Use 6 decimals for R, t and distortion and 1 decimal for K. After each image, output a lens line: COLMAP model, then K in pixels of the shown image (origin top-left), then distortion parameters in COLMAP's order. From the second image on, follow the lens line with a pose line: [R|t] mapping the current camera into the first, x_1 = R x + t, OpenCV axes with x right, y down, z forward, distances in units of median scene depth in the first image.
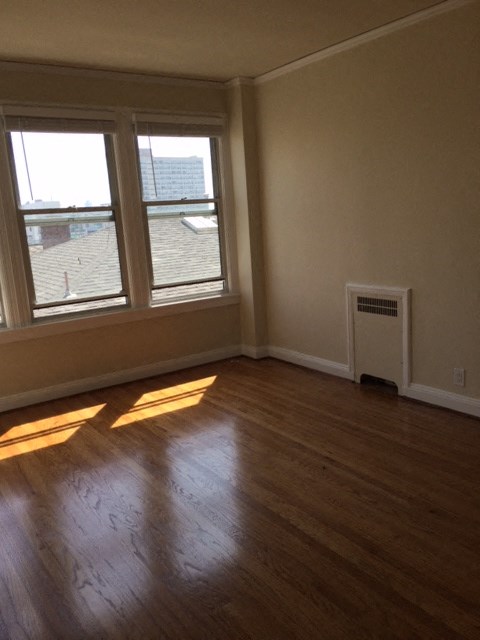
lens RADIAL K [[548.6, 0, 240.0], [0, 548.6, 320.0], [0, 0, 1]] dist [0.075626, -0.098367]
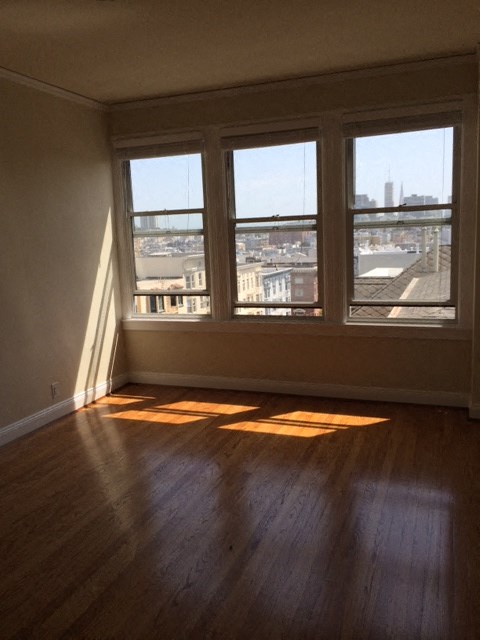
lens RADIAL K [[548.6, 0, 240.0], [0, 548.6, 320.0], [0, 0, 1]] dist [0.075626, -0.098367]
pose [[0.561297, 0.169256, -0.810122, 0.534396], [-0.155183, 0.983027, 0.097861, -0.102721], [0.812935, 0.070788, 0.578036, 0.358676]]
